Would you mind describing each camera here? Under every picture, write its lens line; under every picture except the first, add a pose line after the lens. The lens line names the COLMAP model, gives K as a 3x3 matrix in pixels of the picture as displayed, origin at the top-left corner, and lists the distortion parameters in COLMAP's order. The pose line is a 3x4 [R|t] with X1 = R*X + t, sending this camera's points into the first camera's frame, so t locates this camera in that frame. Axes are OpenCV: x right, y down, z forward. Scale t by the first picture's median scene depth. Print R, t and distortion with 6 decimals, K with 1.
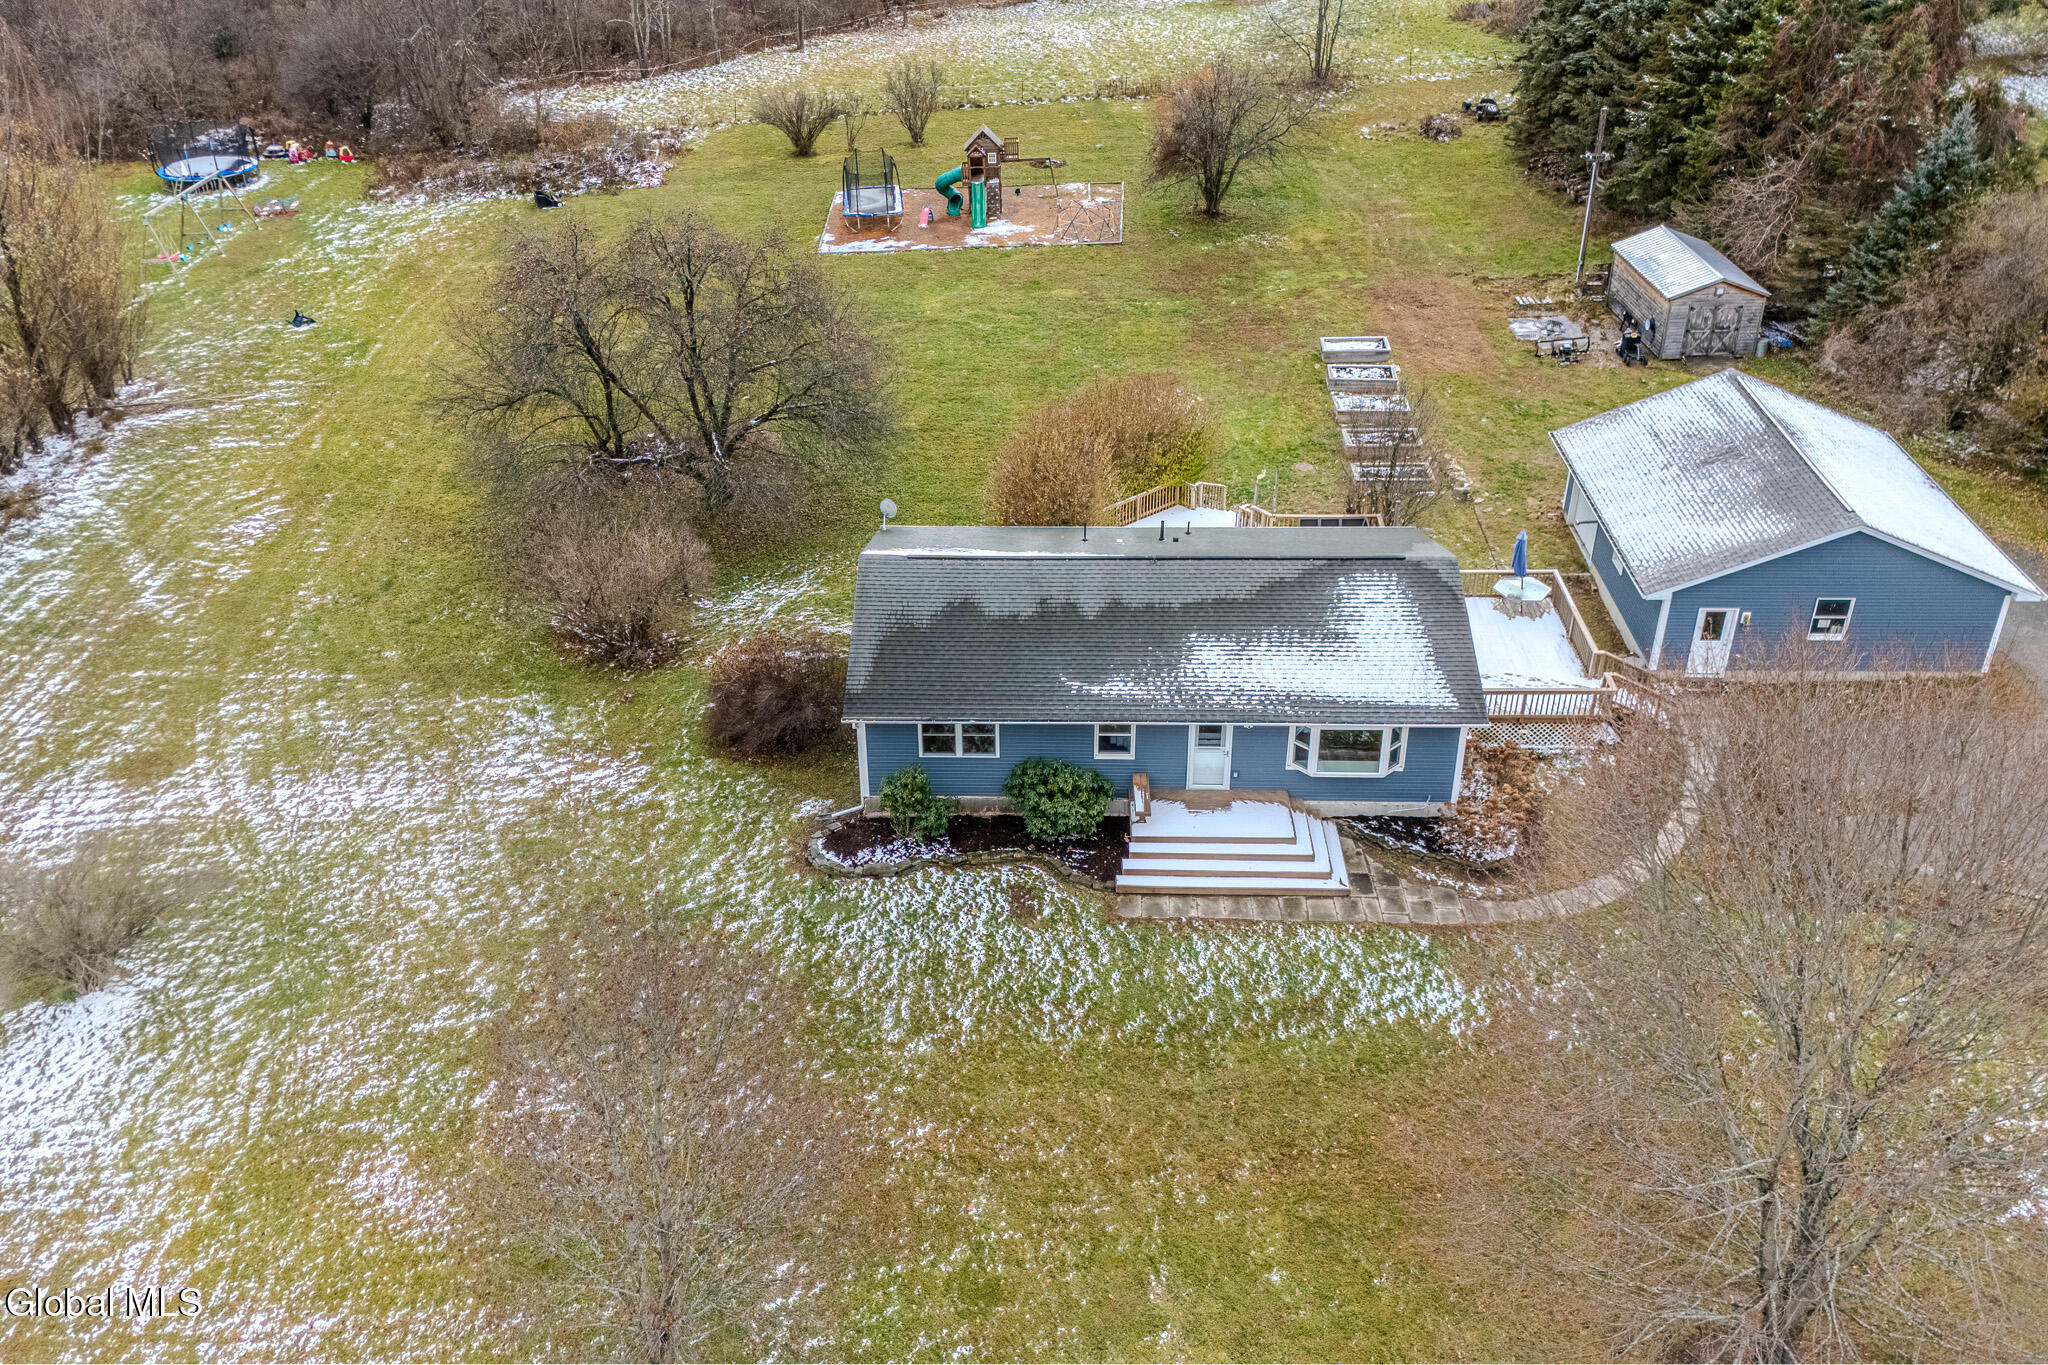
lens RADIAL K [[1765.4, 0, 1007.1], [0, 1765.4, 643.4], [0, 0, 1]] dist [0.073322, -0.063774]
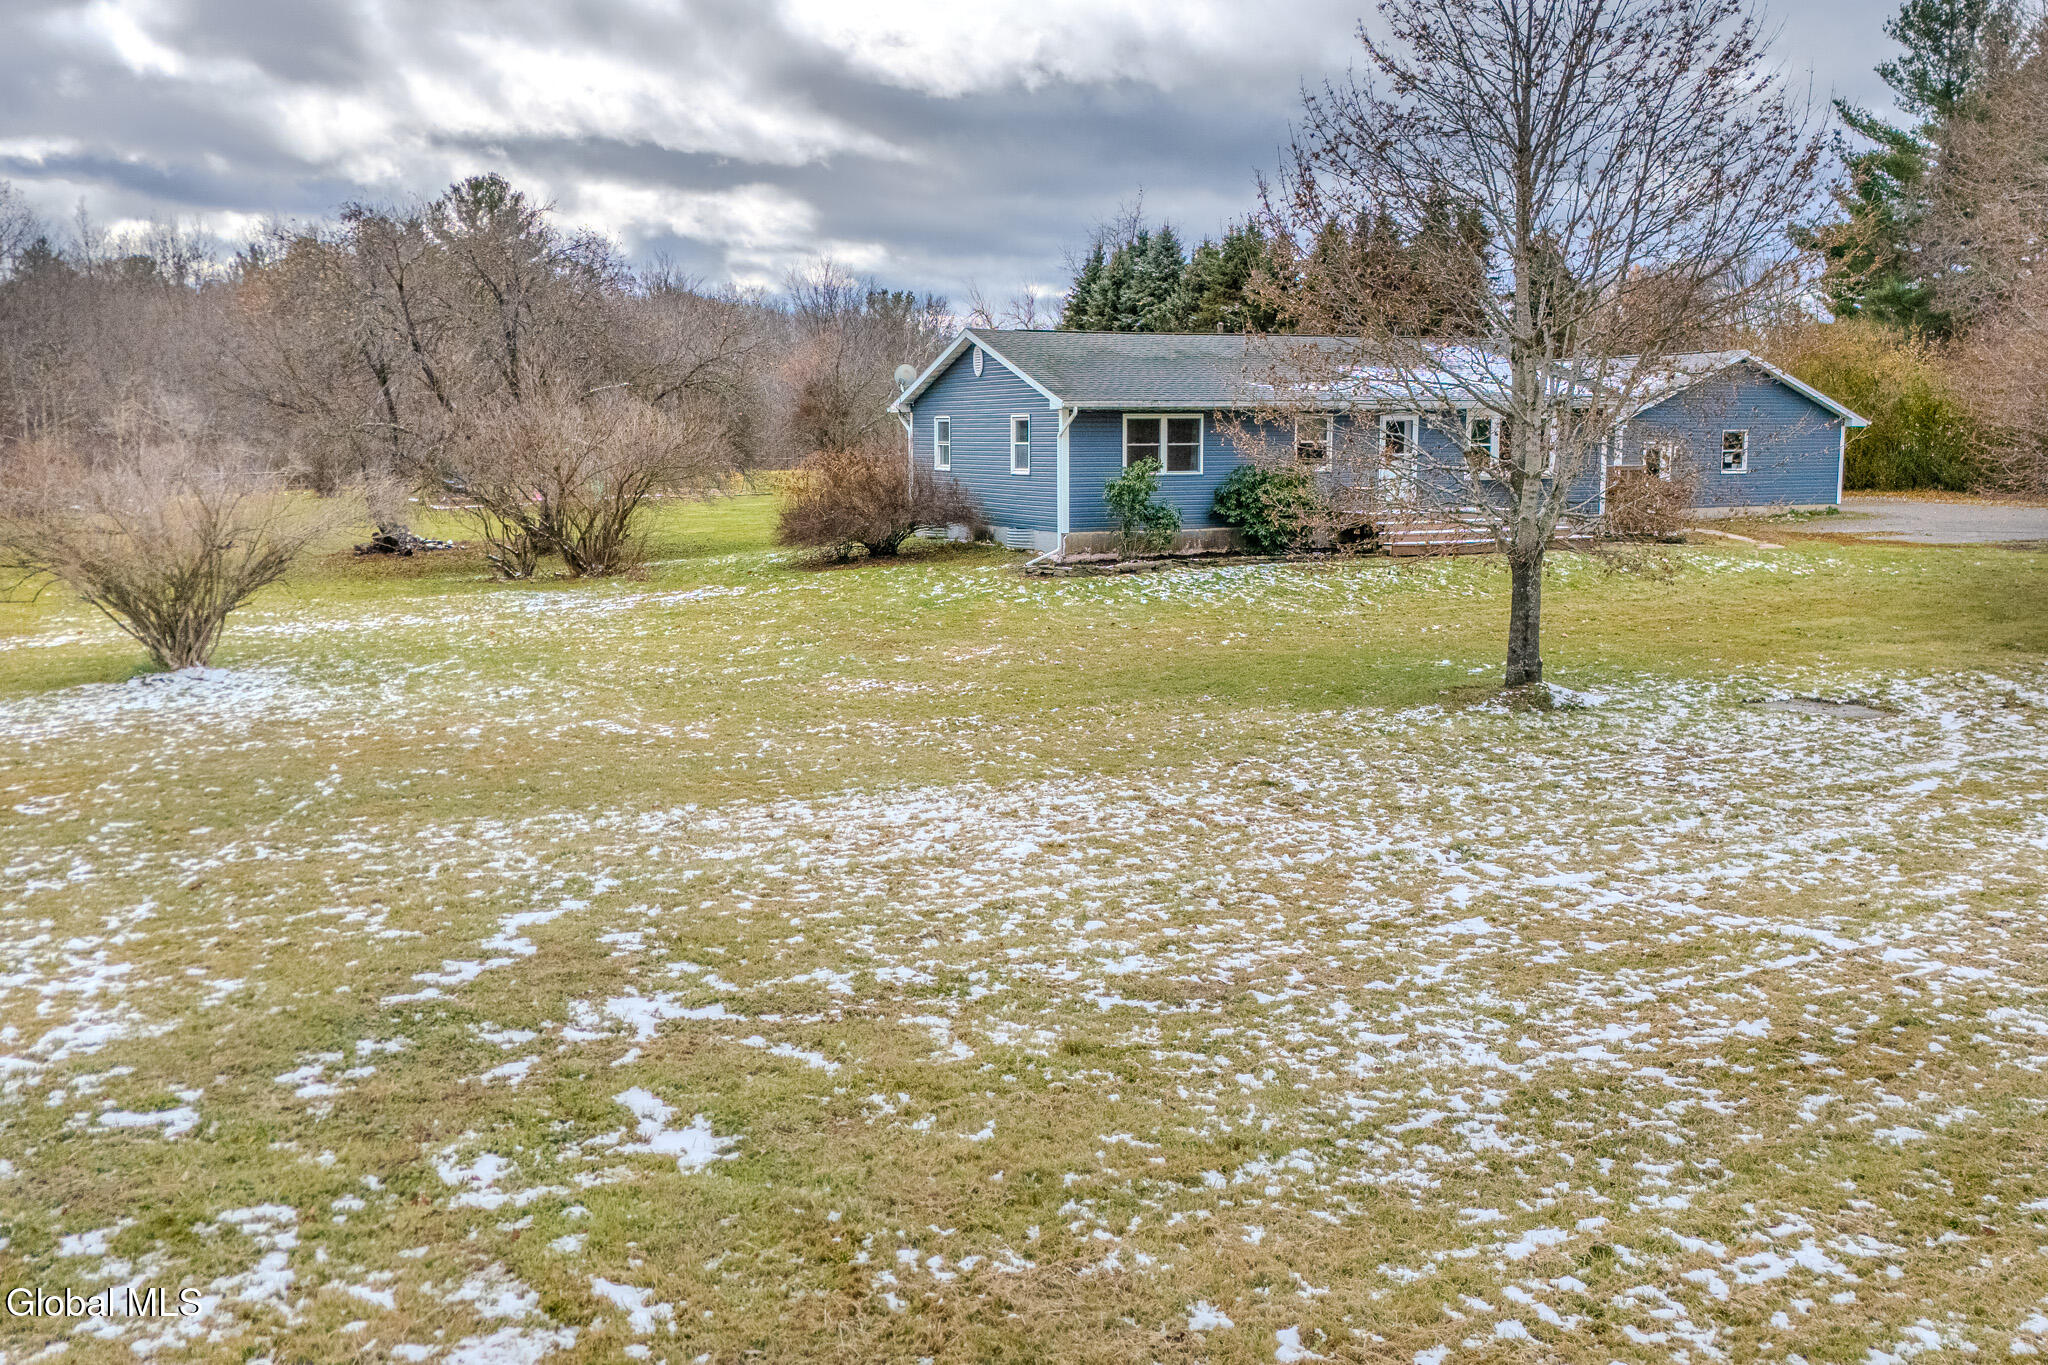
lens RADIAL K [[1765.4, 0, 1019.8], [0, 1765.4, 694.4], [0, 0, 1]] dist [0.073322, -0.063774]
pose [[0.895326, -0.053835, 0.442145, -0.488932], [0.216842, 0.919772, -0.327106, 0.439450], [-0.389063, 0.388743, 0.835170, 0.336522]]
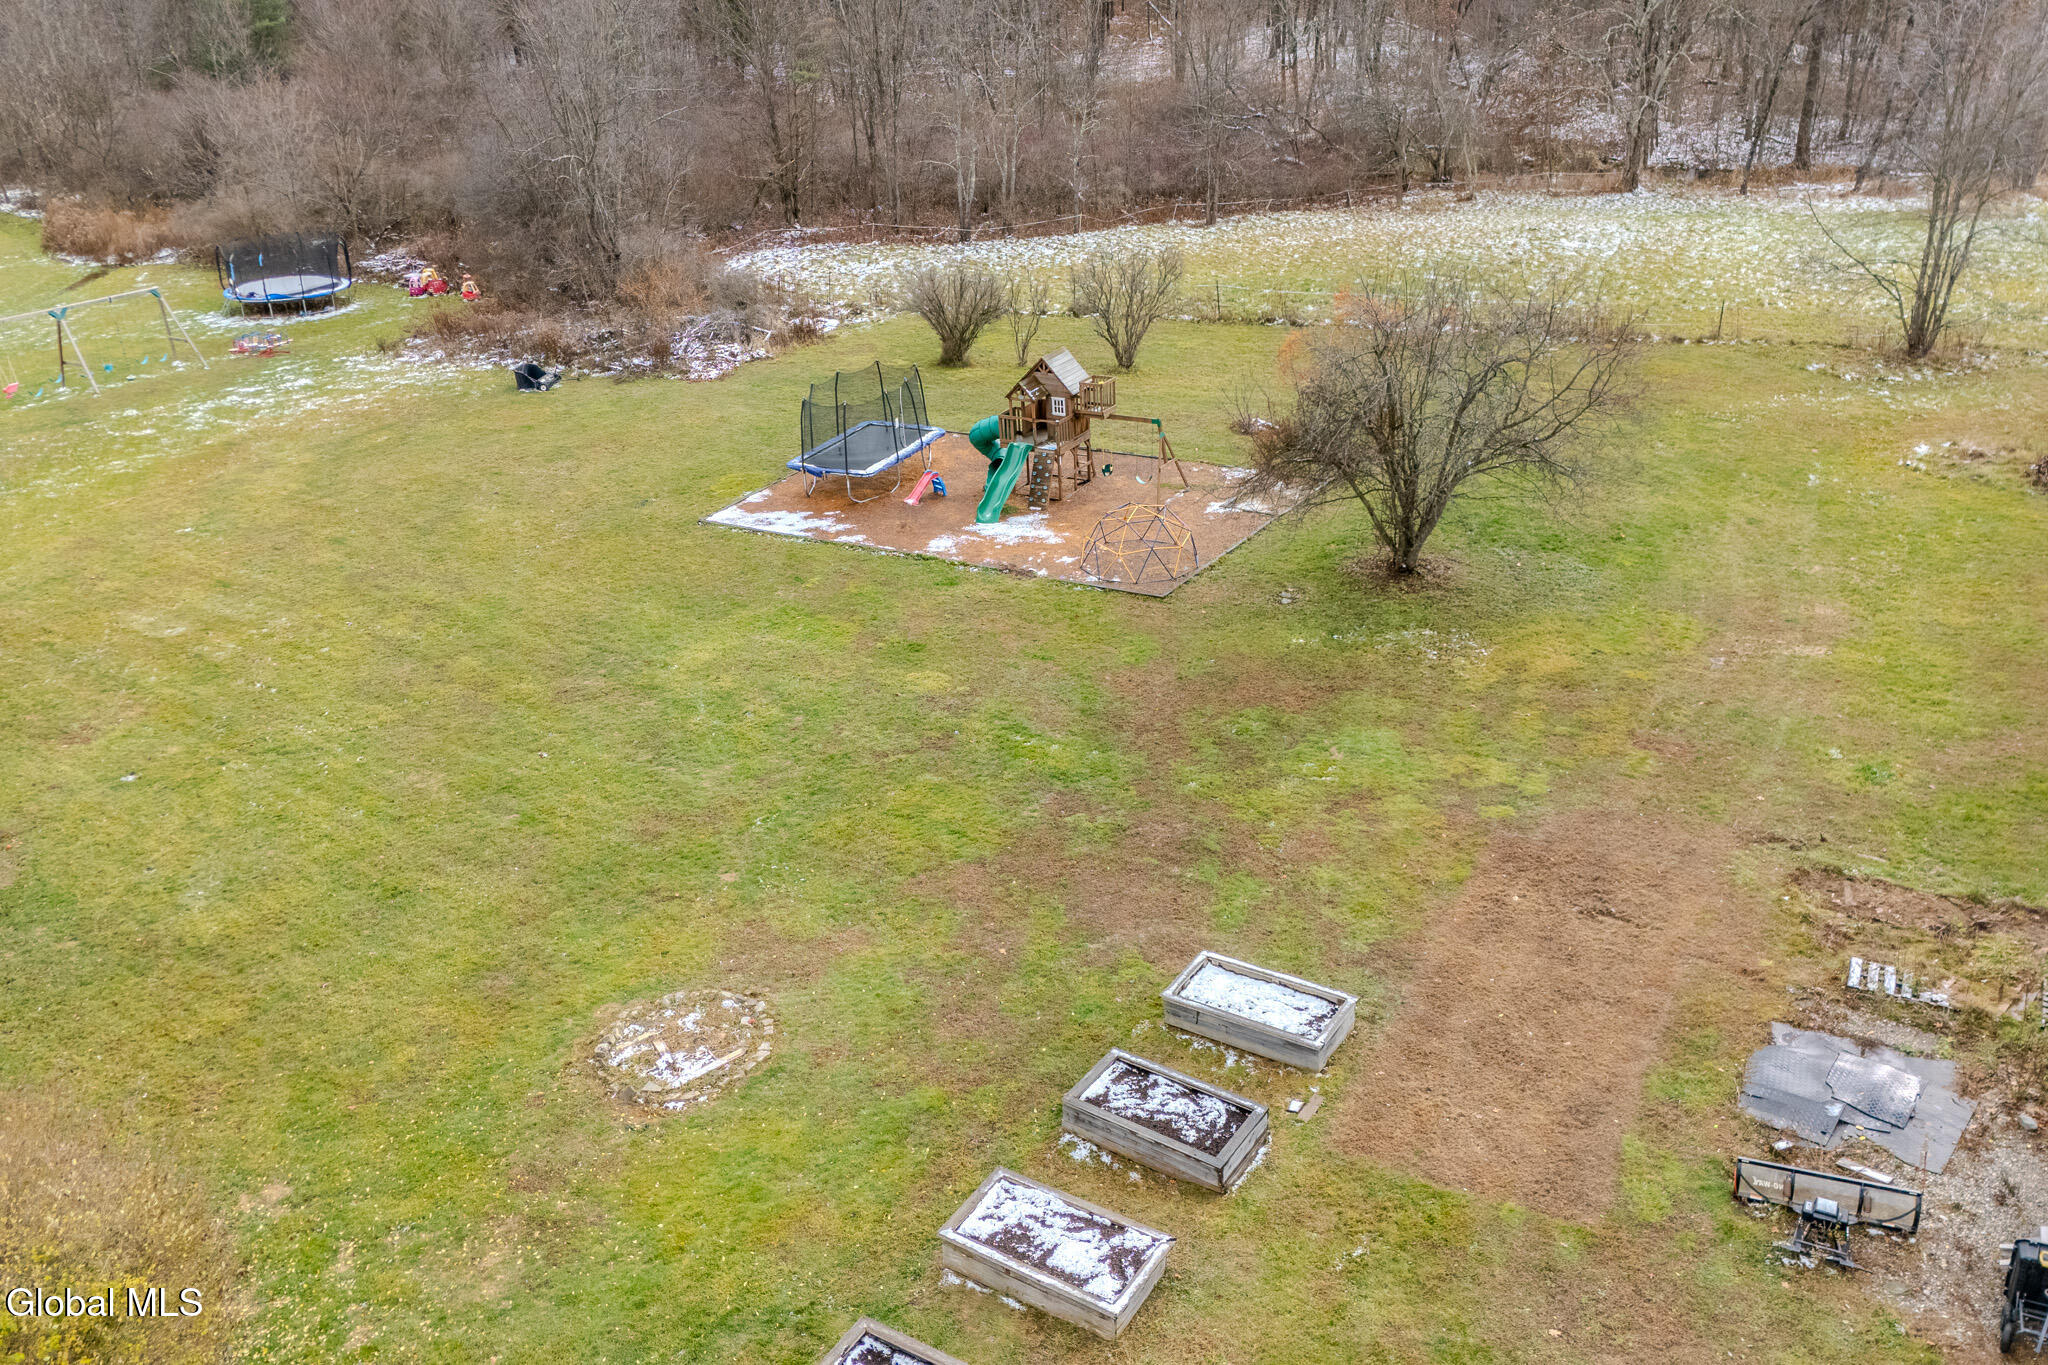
lens RADIAL K [[1765.4, 0, 1051.7], [0, 1765.4, 679.8], [0, 0, 1]] dist [0.073322, -0.063774]
pose [[0.879712, 0.199578, -0.431596, 0.503476], [-0.235067, 0.971520, -0.029884, -0.350022], [0.413340, 0.127744, 0.901572, 1.032140]]
